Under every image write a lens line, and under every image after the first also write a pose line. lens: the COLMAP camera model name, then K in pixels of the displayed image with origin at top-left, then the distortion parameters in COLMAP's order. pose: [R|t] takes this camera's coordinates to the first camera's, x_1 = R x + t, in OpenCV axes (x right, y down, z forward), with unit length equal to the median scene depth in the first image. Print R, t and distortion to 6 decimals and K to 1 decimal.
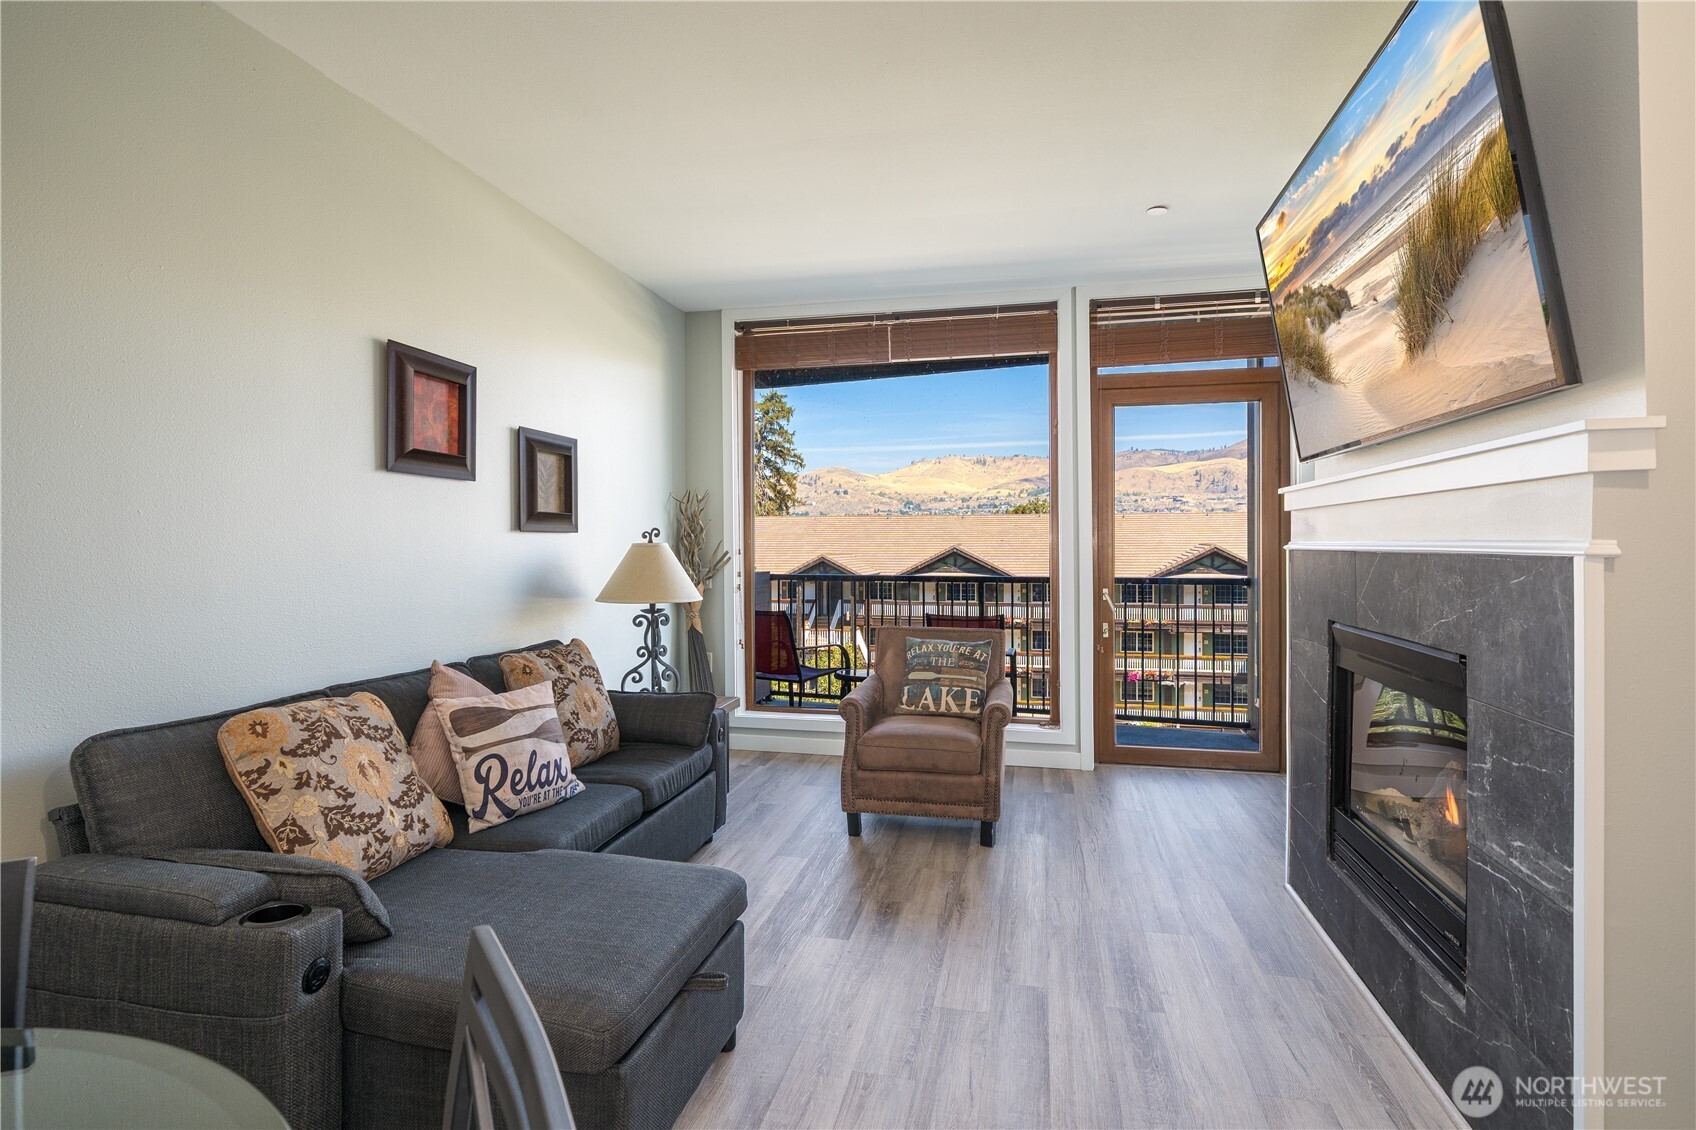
lens RADIAL K [[821.6, 0, 856.9], [0, 821.6, 547.5], [0, 0, 1]] dist [0.002819, 0.000456]
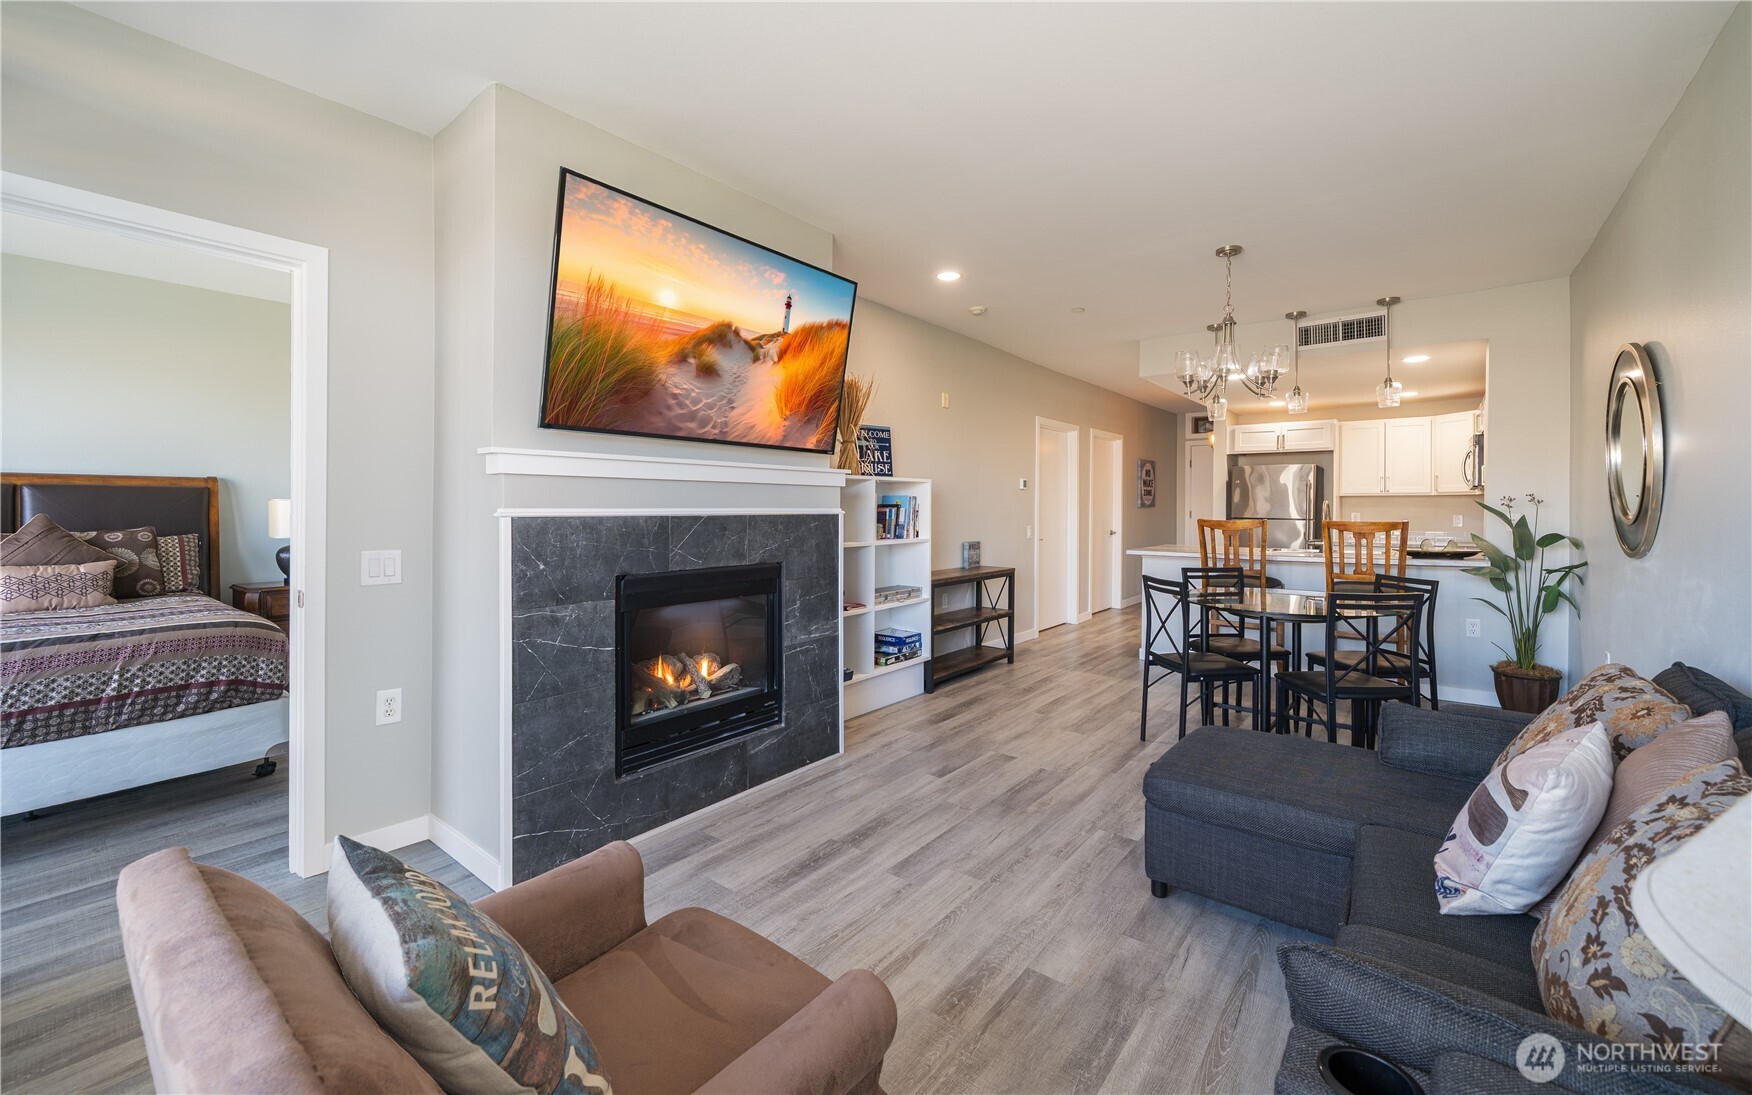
lens RADIAL K [[696.3, 0, 866.9], [0, 696.3, 506.6], [0, 0, 1]] dist [0.001012, -0.000164]
pose [[-0.894869, -0.001348, 0.446327, -0.128351], [0.000532, 0.999992, 0.004088, -0.009830], [-0.446329, 0.003896, -0.894861, 1.192442]]
